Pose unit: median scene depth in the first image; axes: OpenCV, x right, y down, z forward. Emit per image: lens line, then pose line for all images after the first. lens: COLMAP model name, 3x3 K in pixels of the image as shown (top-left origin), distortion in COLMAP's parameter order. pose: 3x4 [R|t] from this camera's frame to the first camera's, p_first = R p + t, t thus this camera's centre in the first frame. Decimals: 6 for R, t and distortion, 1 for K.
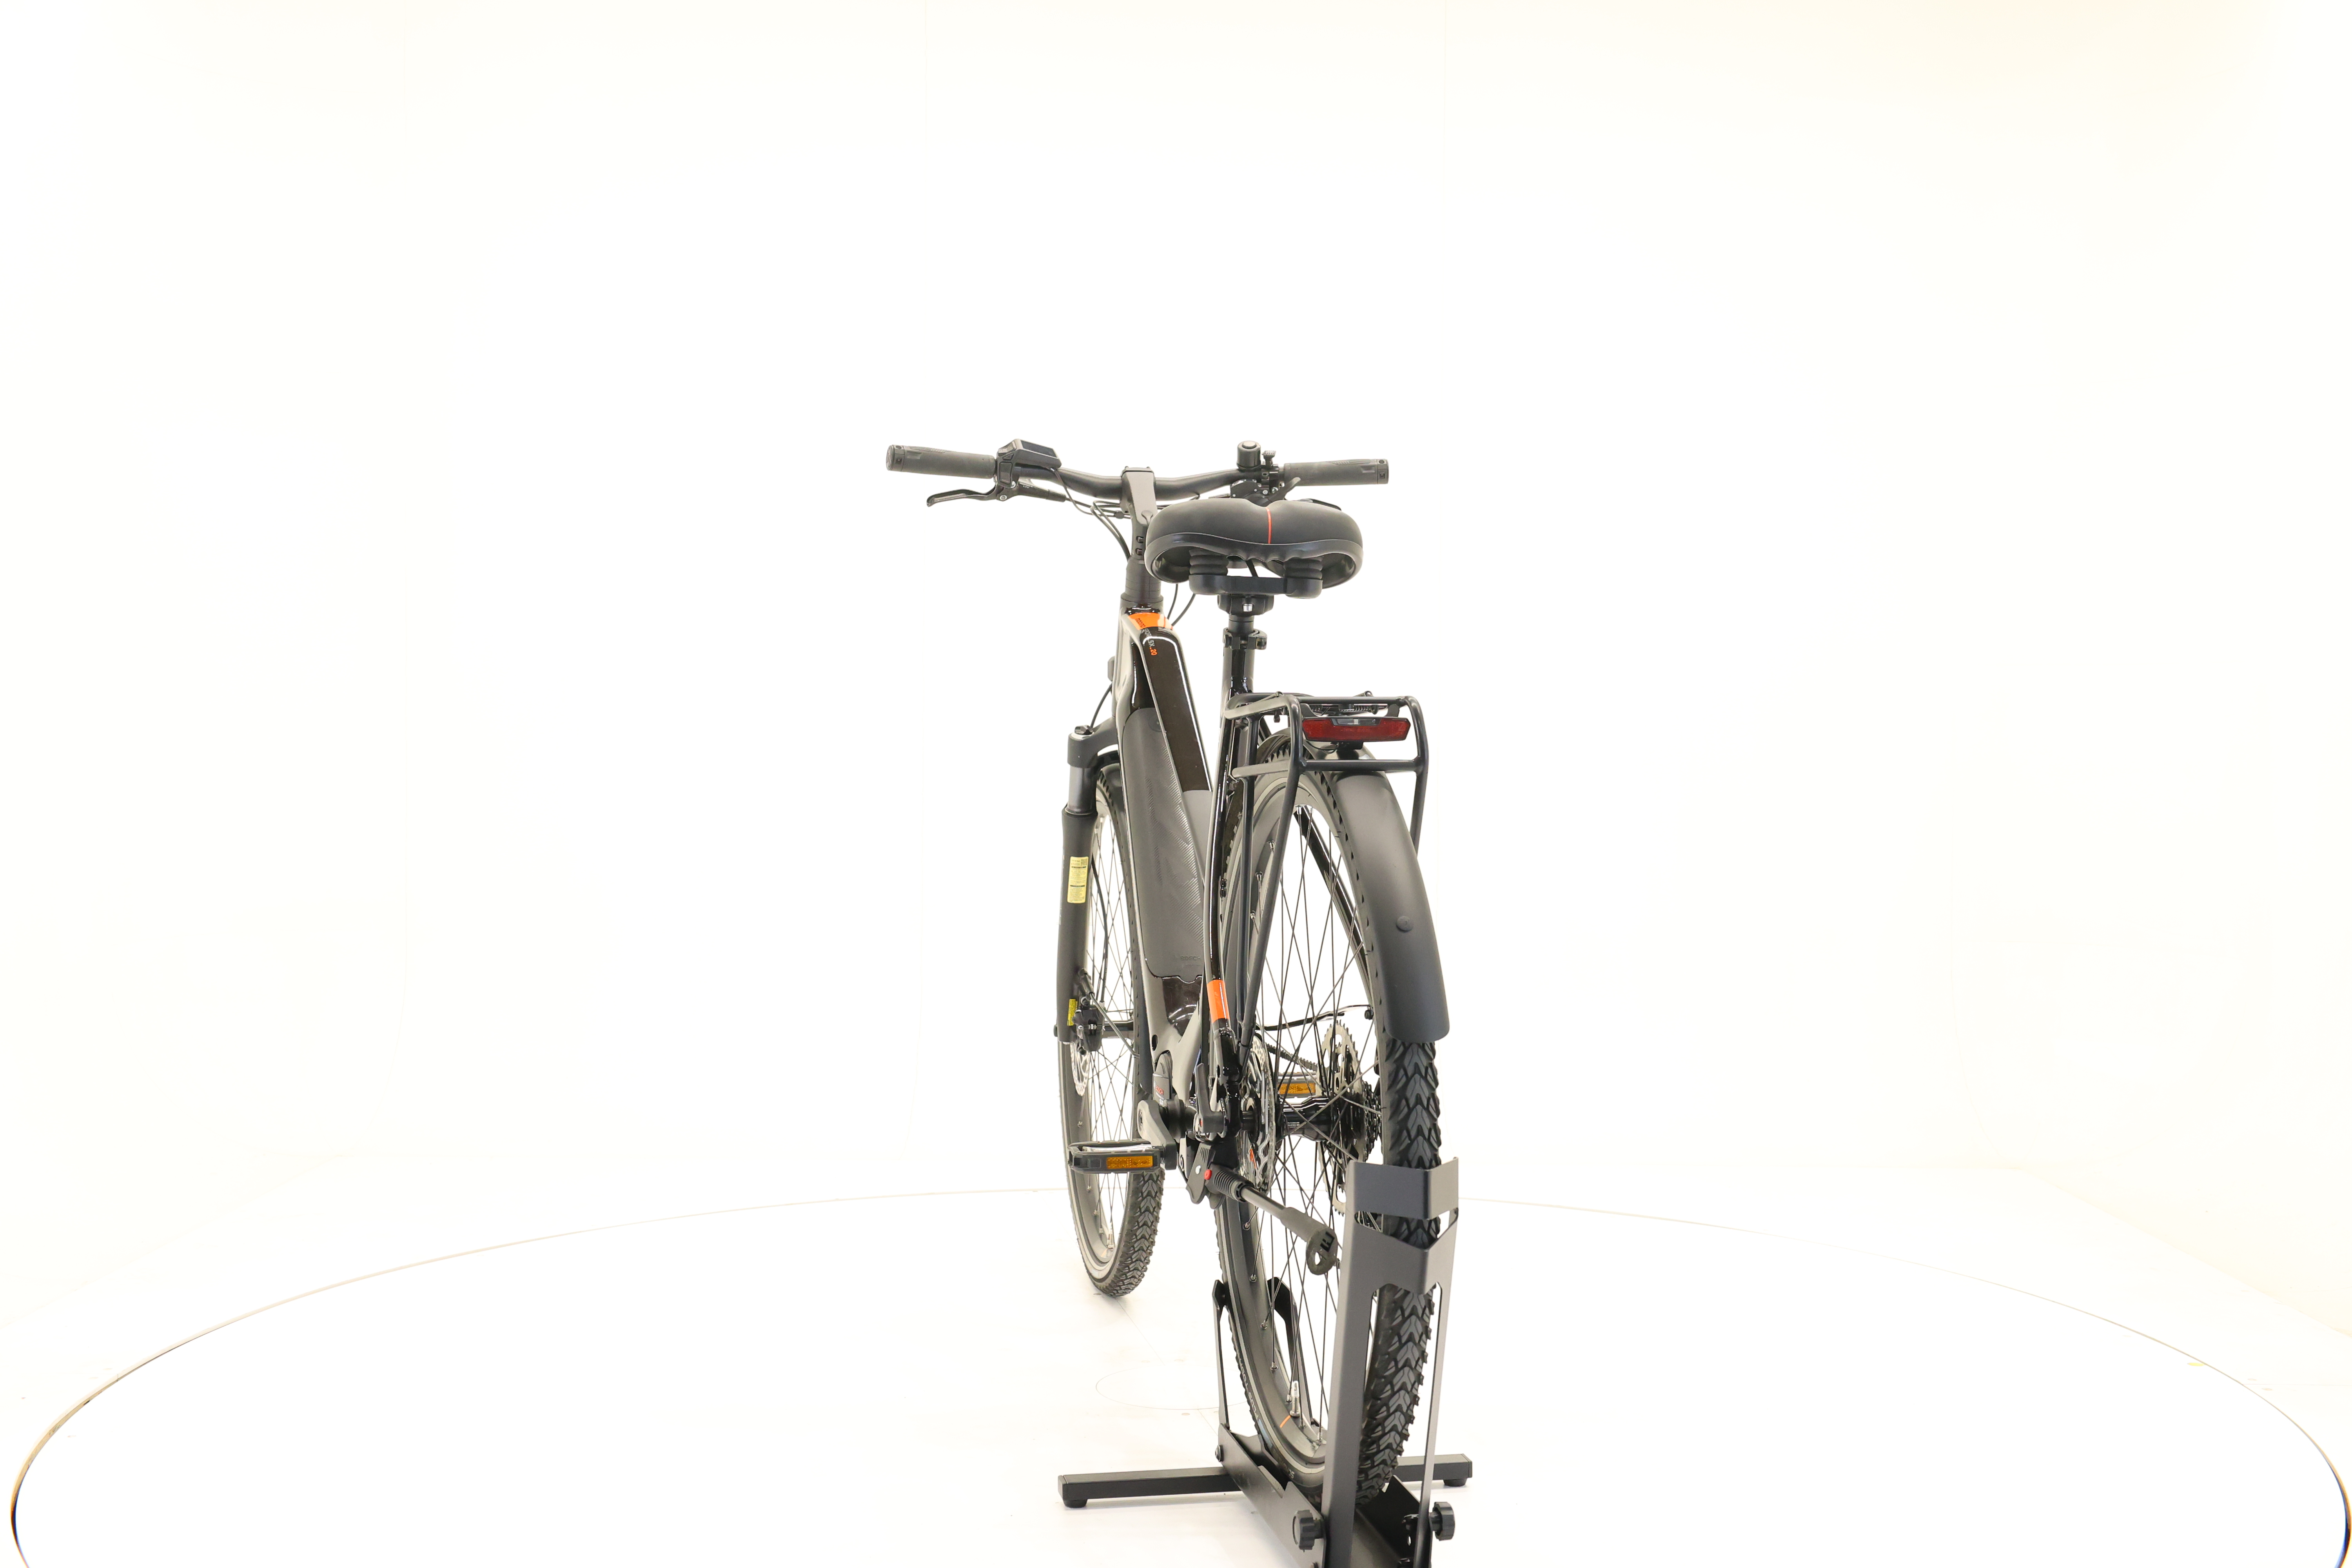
lens RADIAL K [[2522.7, 0, 1176.0], [0, 2522.7, 784.0], [0, 0, 1]] dist [-0.007490, -0.007124]
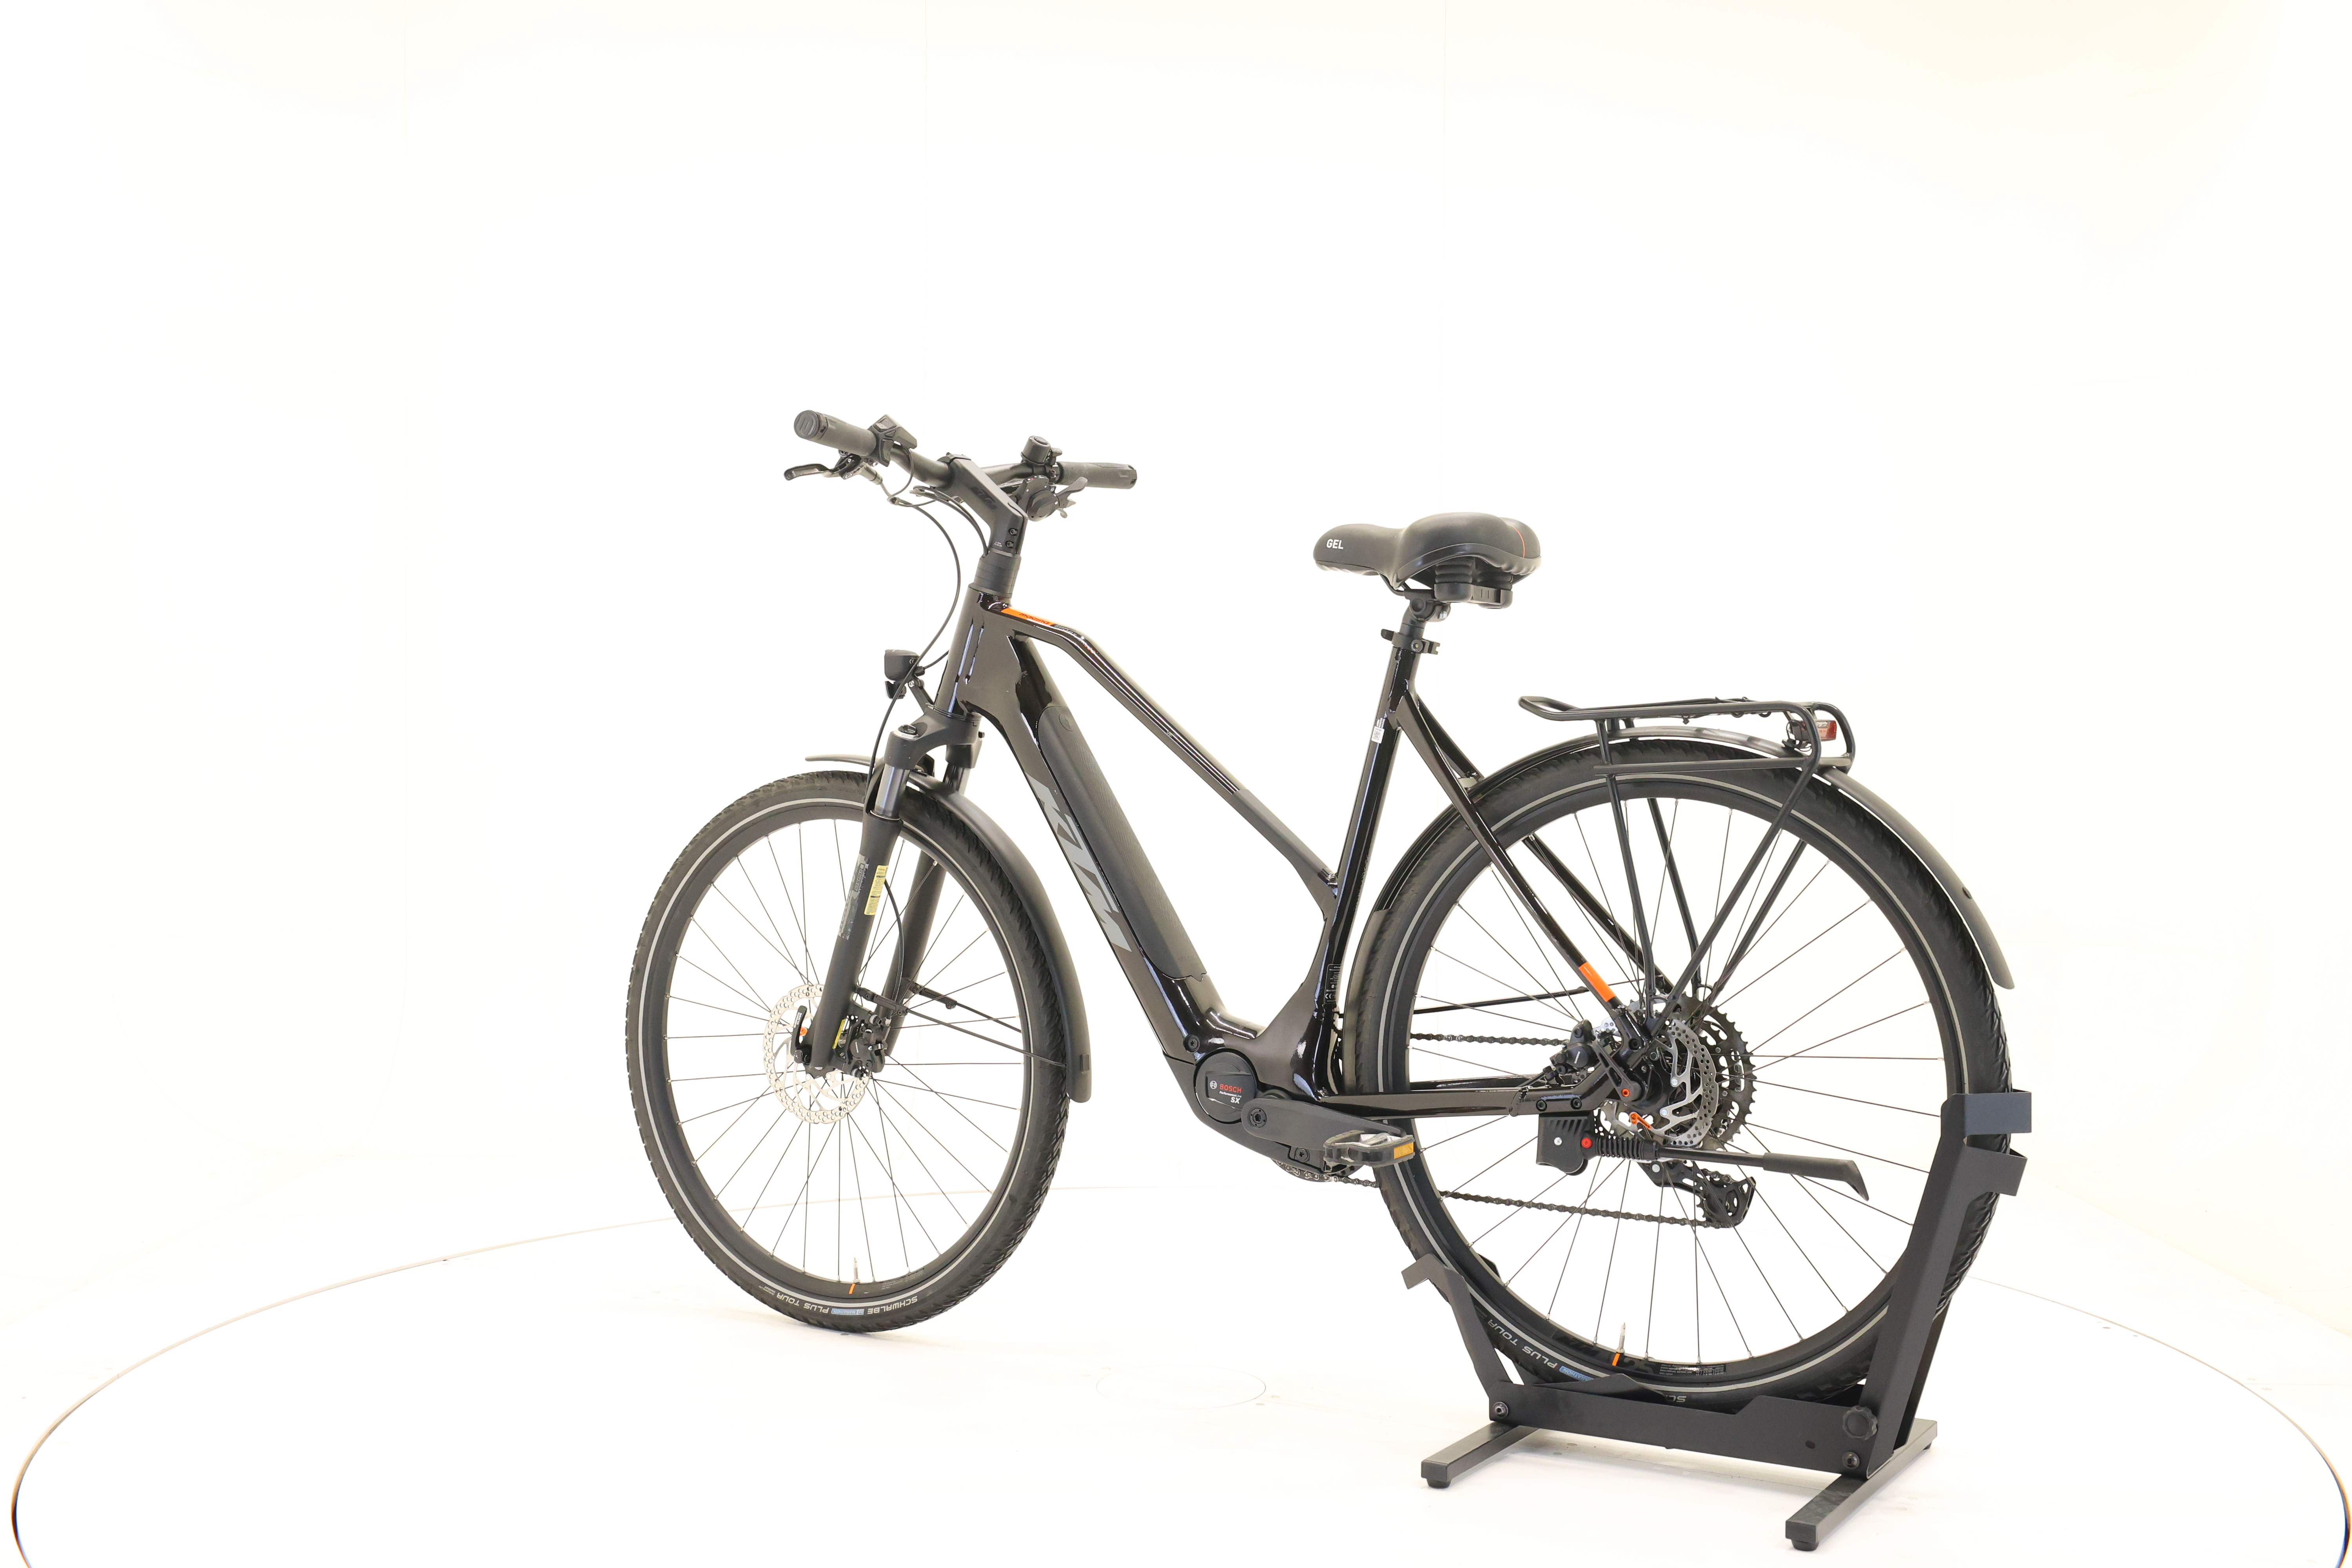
lens RADIAL K [[2522.7, 0, 1176.0], [0, 2522.7, 784.0], [0, 0, 1]] dist [-0.007490, -0.007124]
pose [[0.696608, -0.012071, 0.717351, -0.655570], [0.012793, 0.999908, 0.004402, -0.003894], [-0.717338, 0.006111, 0.696698, 0.281156]]
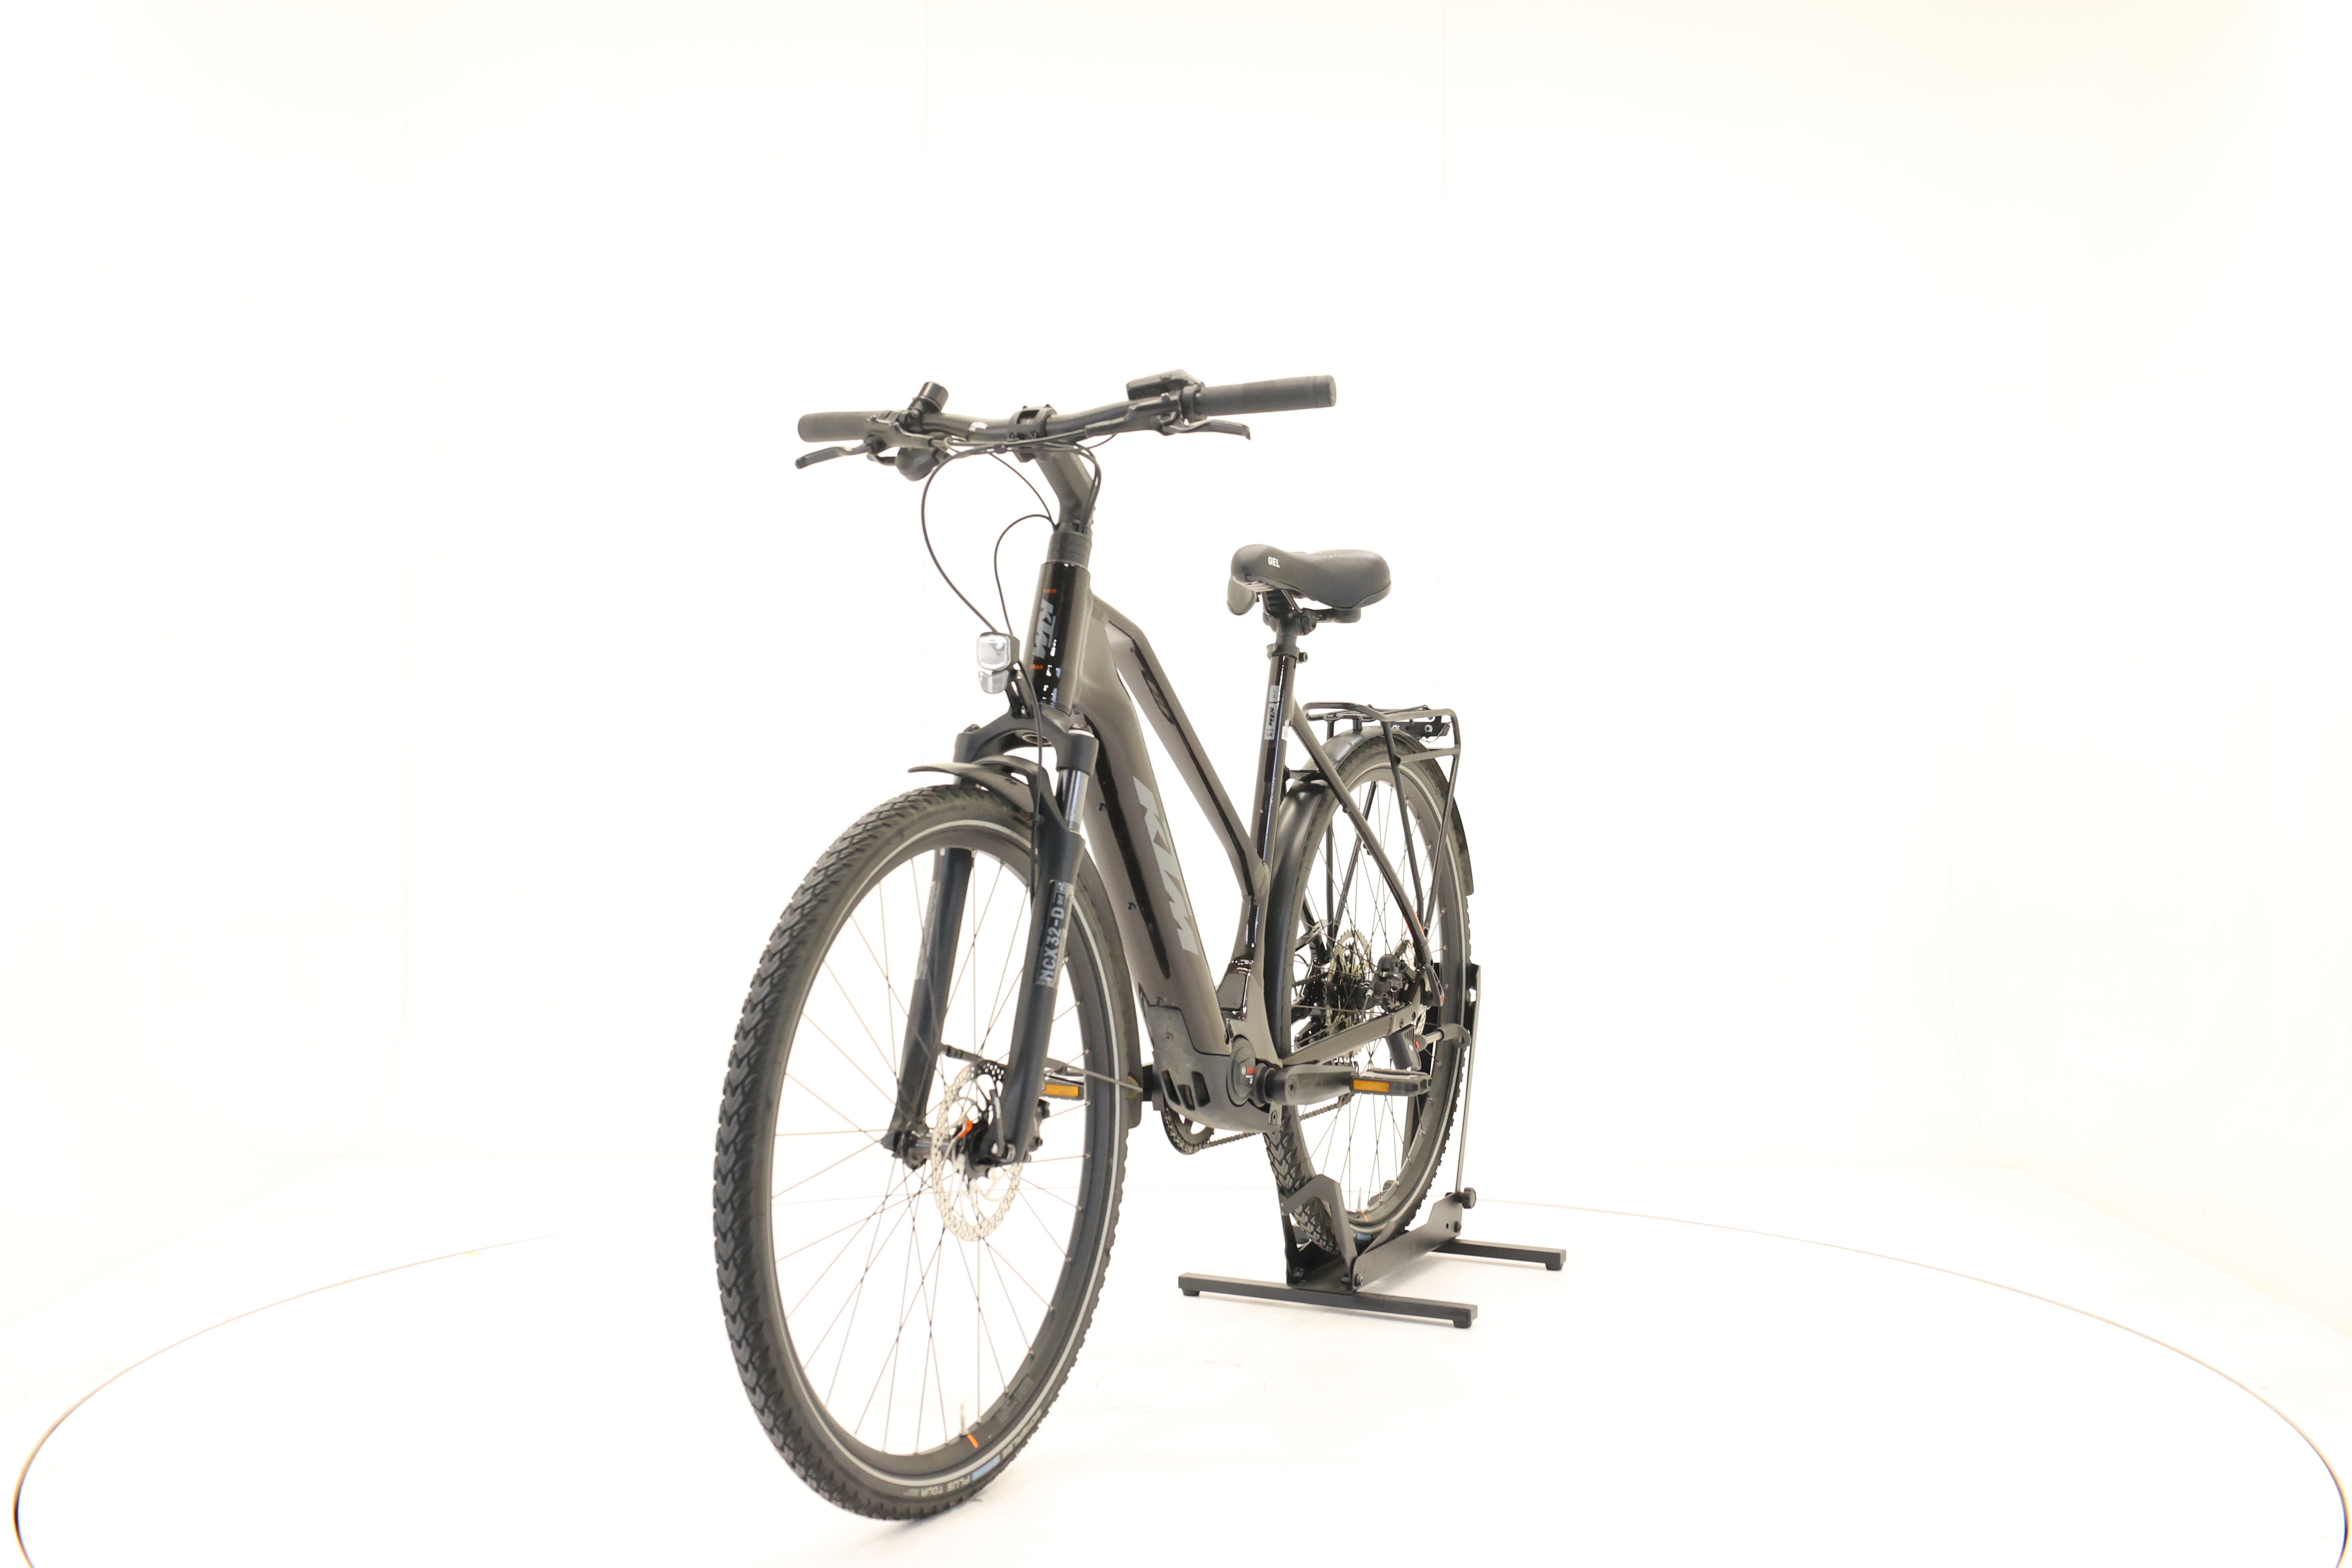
lens RADIAL K [[2522.7, 0, 1176.0], [0, 2522.7, 784.0], [0, 0, 1]] dist [-0.007490, -0.007124]
pose [[-0.774837, -0.014968, 0.631984, -0.573568], [0.013259, 0.999115, 0.039920, -0.036554], [-0.632022, 0.039311, -0.773953, 1.632770]]
